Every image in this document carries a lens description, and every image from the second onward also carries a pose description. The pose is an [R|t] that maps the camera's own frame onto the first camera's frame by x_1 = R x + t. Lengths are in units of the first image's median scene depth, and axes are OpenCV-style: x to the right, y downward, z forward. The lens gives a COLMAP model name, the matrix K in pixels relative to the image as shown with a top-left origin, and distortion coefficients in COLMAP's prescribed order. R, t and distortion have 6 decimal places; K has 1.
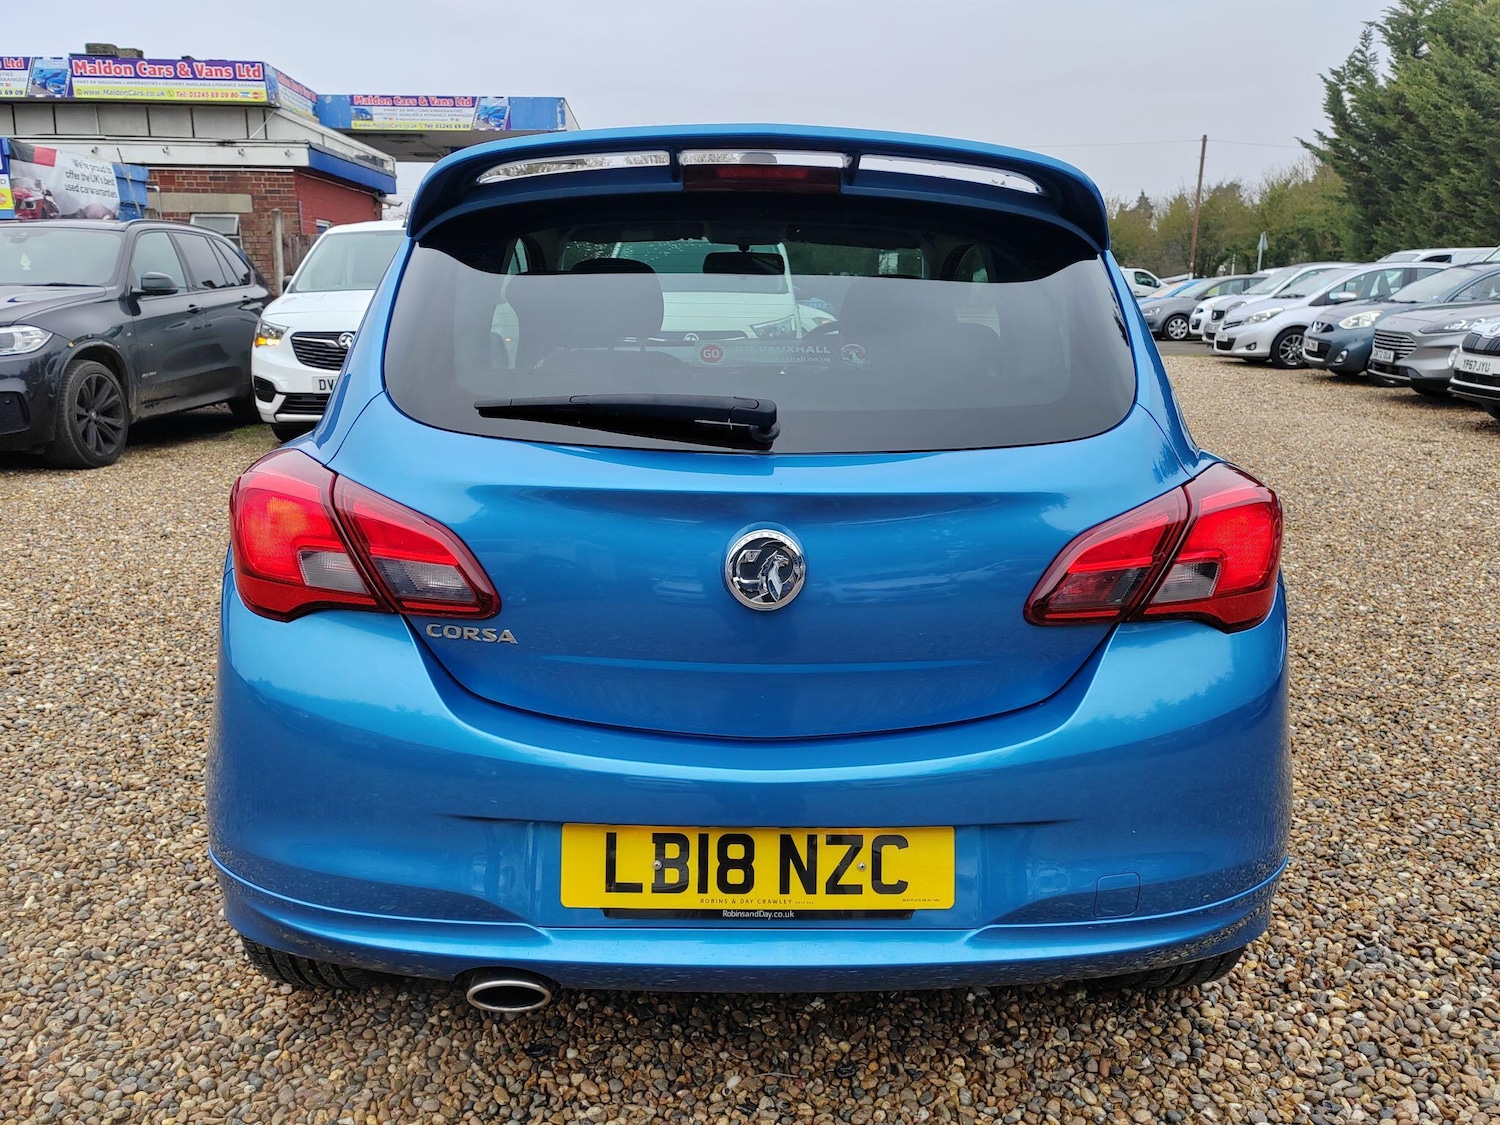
lens RADIAL K [[1145.6, 0, 746.3], [0, 1145.6, 561.8], [0, 0, 1]] dist [0.054250, -0.051774]
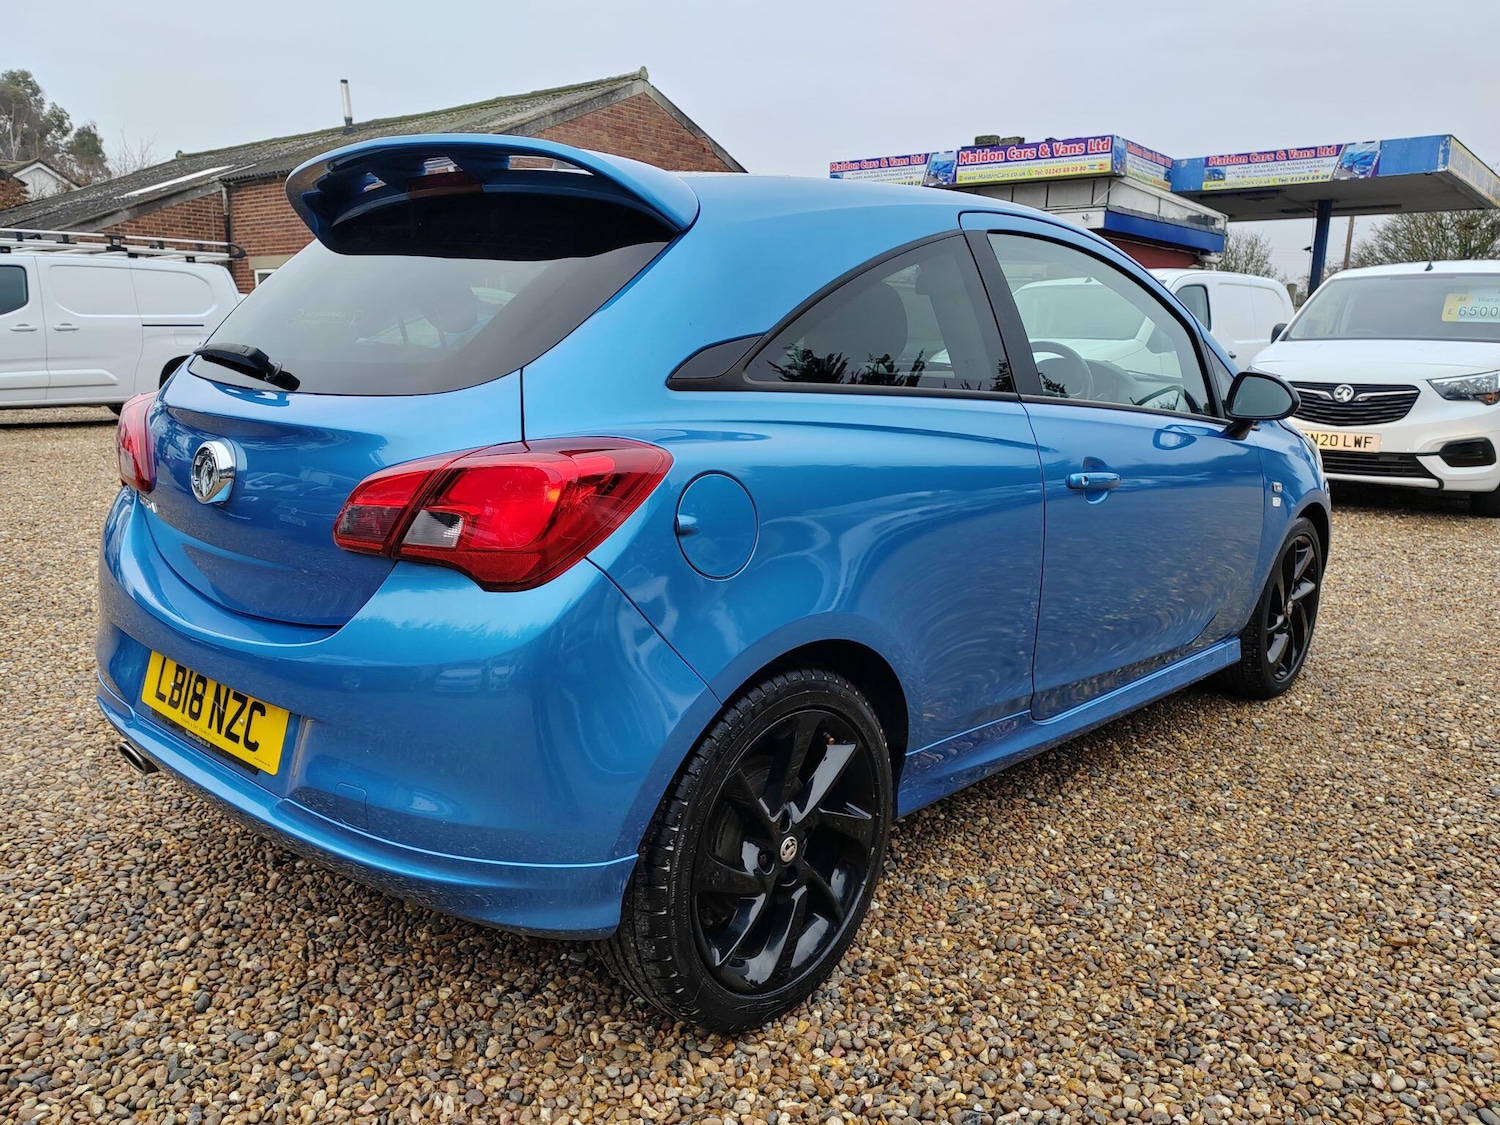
lens RADIAL K [[1157.7, 0, 748.1], [0, 1157.7, 559.0], [0, 0, 1]] dist [0.010726, 0.009697]
pose [[0.727627, 0.136660, -0.672222, 0.416260], [-0.175180, 0.984480, 0.010522, -0.005332], [0.663227, 0.110104, 0.740275, 0.131784]]
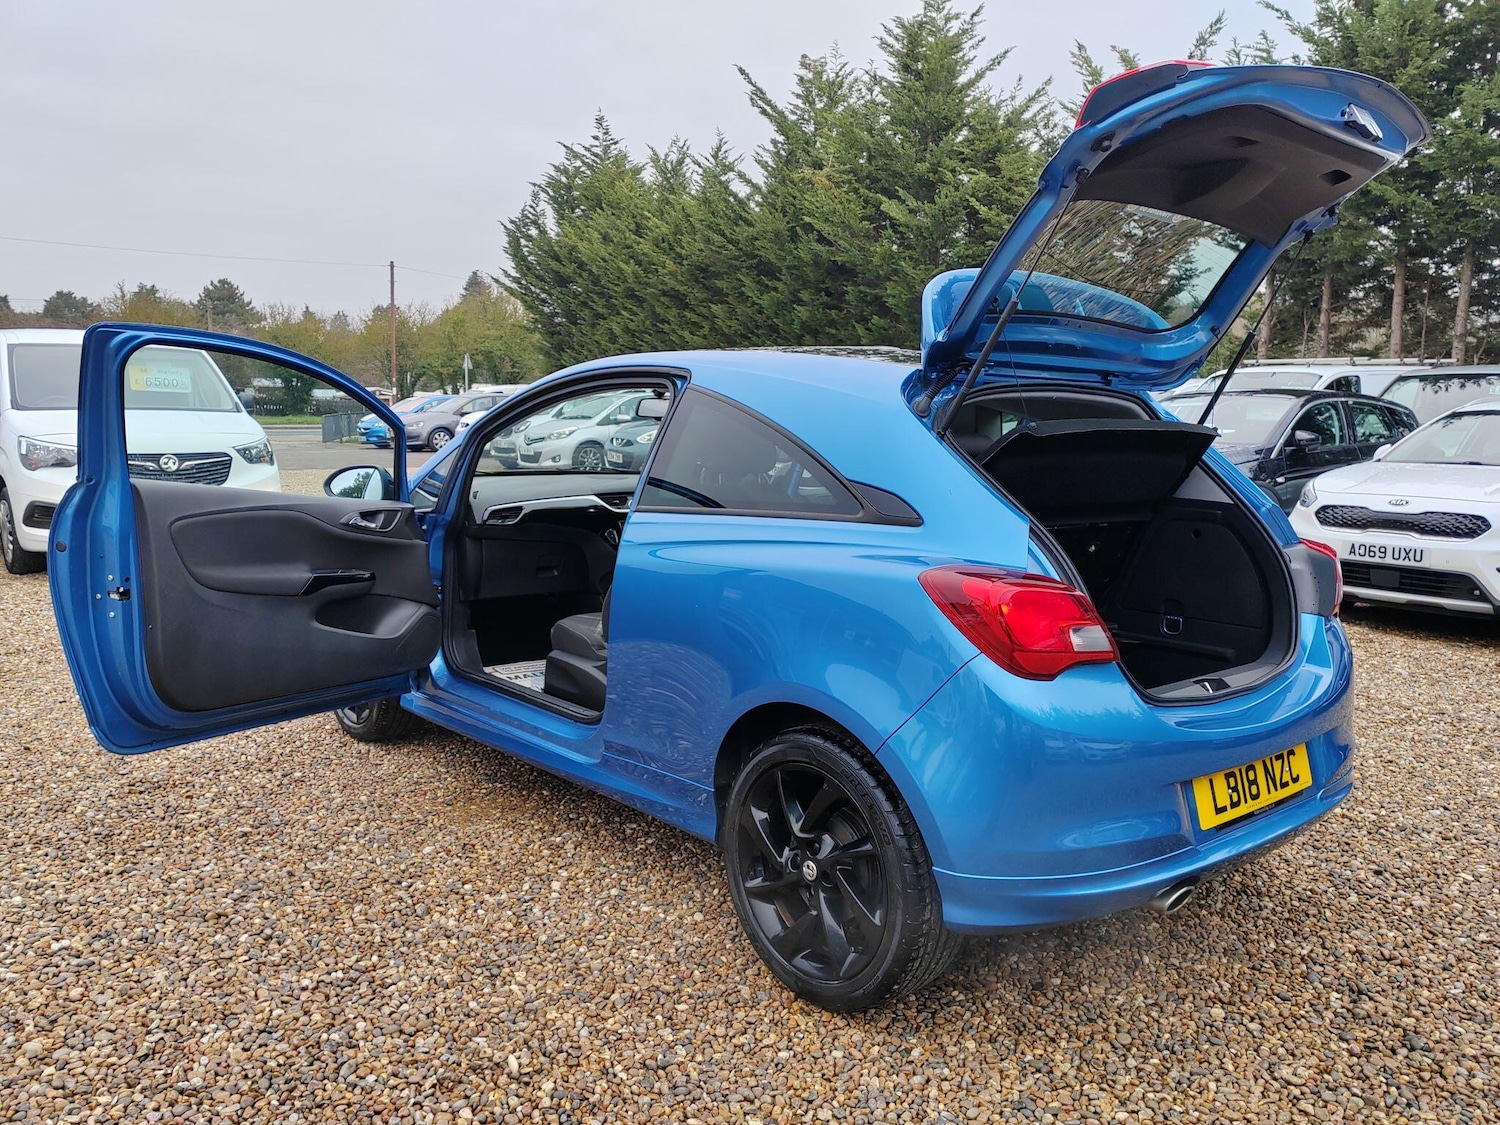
lens RADIAL K [[1159.9, 0, 747.6], [0, 1159.9, 556.6], [0, 0, 1]] dist [0.001940, 0.027551]
pose [[0.770605, -0.074578, 0.632934, -0.517785], [0.135875, 0.989522, -0.048835, -0.026452], [-0.622660, 0.123632, 0.772664, 0.031535]]
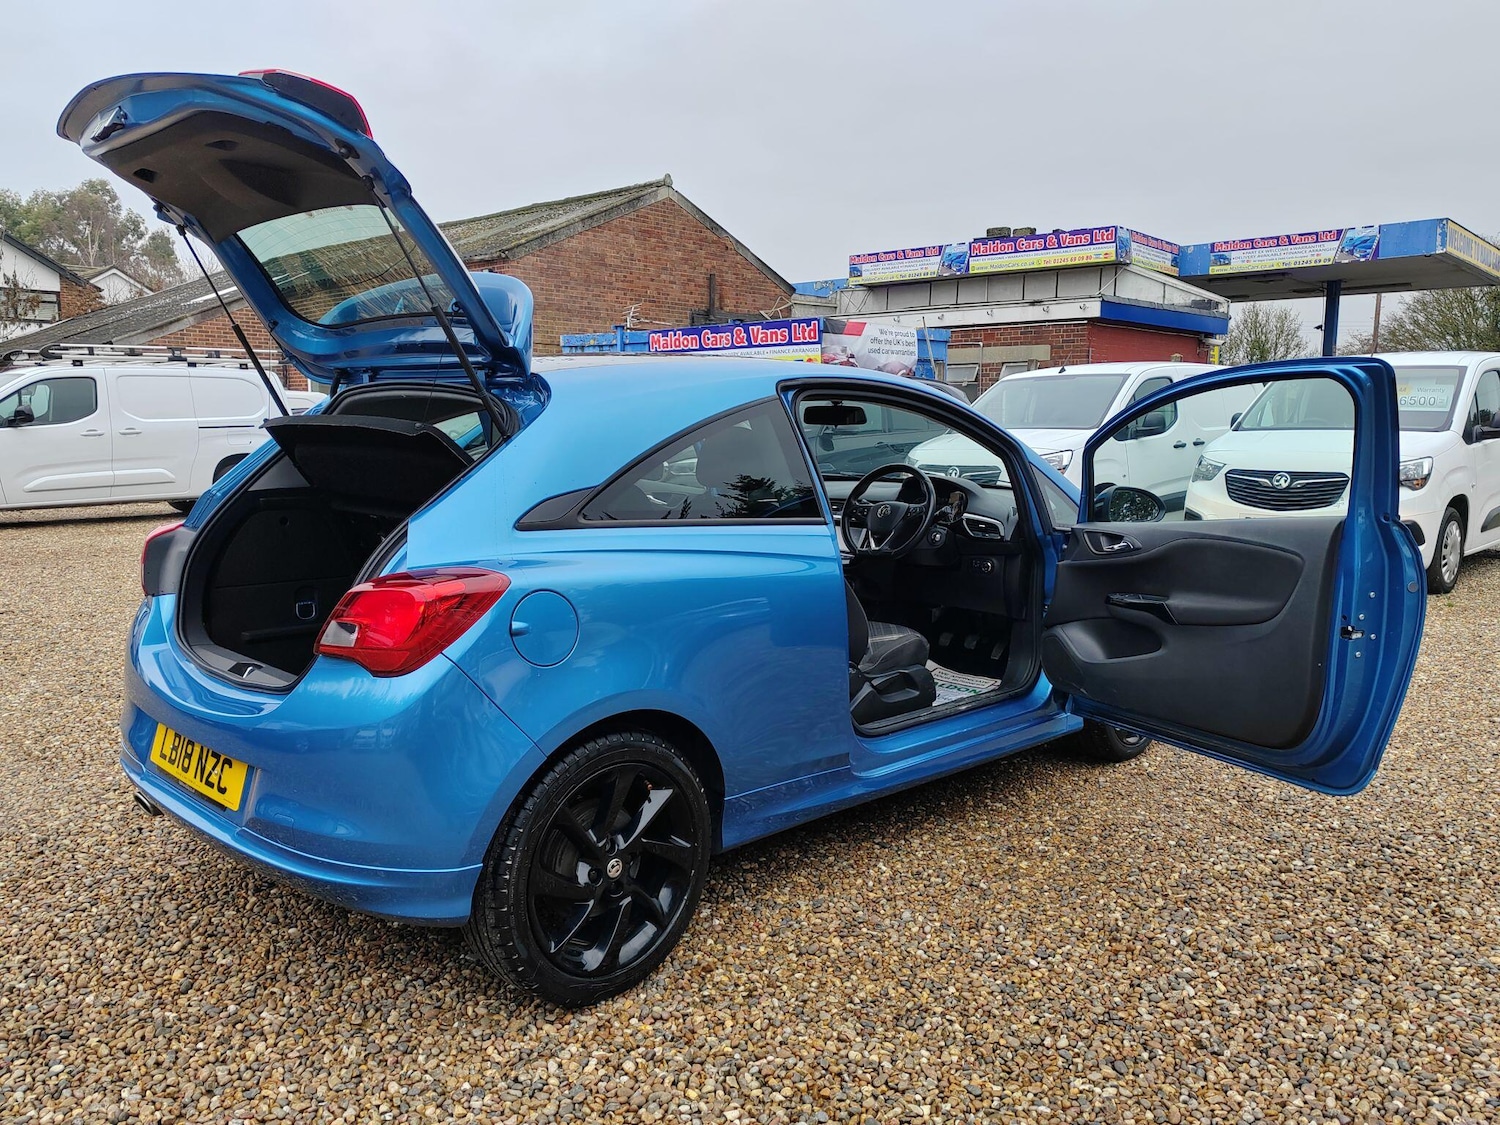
lens RADIAL K [[1159.9, 0, 747.6], [0, 1159.9, 556.6], [0, 0, 1]] dist [0.001940, 0.027551]
pose [[0.698509, 0.082848, -0.710789, 0.585780], [-0.165604, 0.985027, -0.047930, -0.031507], [0.696175, 0.151189, 0.701770, 0.091919]]
